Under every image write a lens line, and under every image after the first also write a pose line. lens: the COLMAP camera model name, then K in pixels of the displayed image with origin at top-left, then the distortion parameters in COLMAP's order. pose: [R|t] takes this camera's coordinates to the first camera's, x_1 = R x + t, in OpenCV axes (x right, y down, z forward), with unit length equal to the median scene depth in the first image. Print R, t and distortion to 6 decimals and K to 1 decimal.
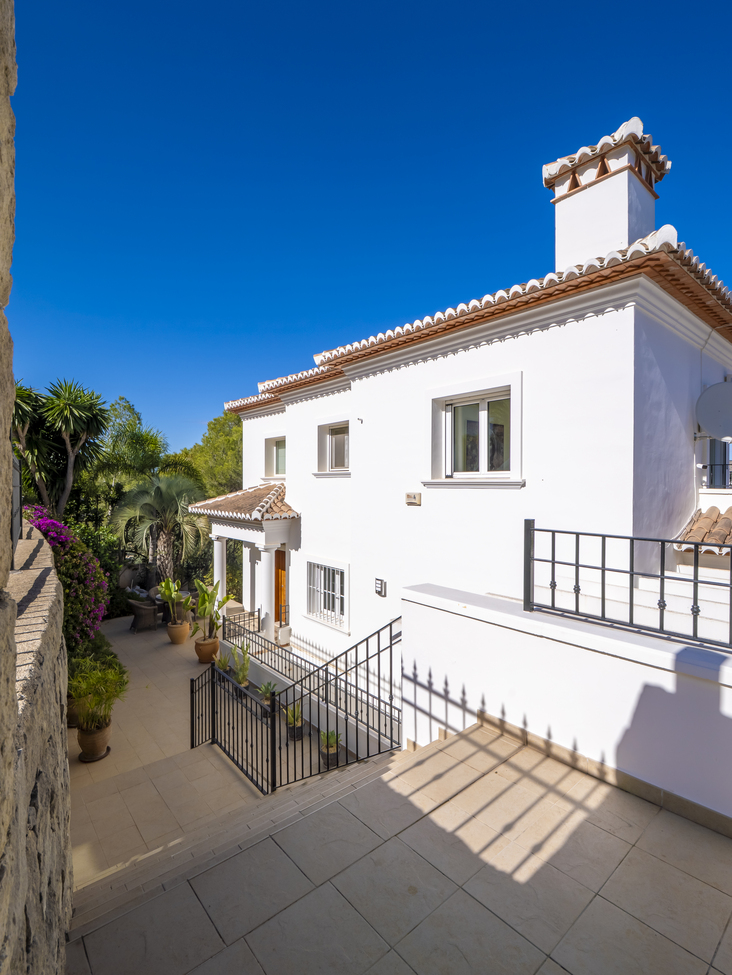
lens RADIAL K [[464.7, 0, 364.3], [0, 464.7, 483.2], [0, 0, 1]] dist [-0.003792, -0.000822]
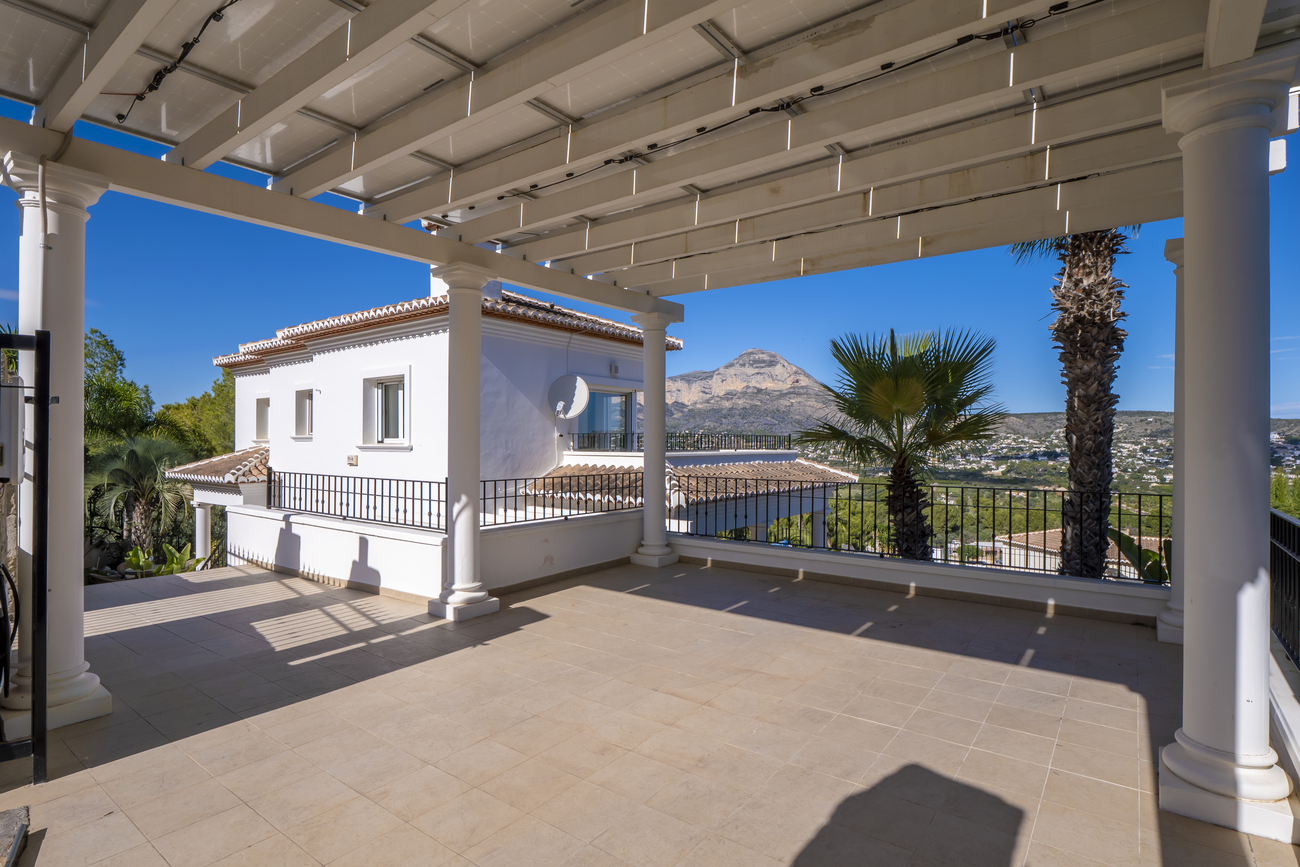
lens RADIAL K [[659.4, 0, 650.9], [0, 659.4, 442.3], [0, 0, 1]] dist [-0.007427, -0.001001]
pose [[0.978325, 0.001695, 0.207068, 0.334029], [-0.001337, 0.999997, -0.001867, -0.006878], [-0.207071, 0.001549, 0.978325, -0.538252]]
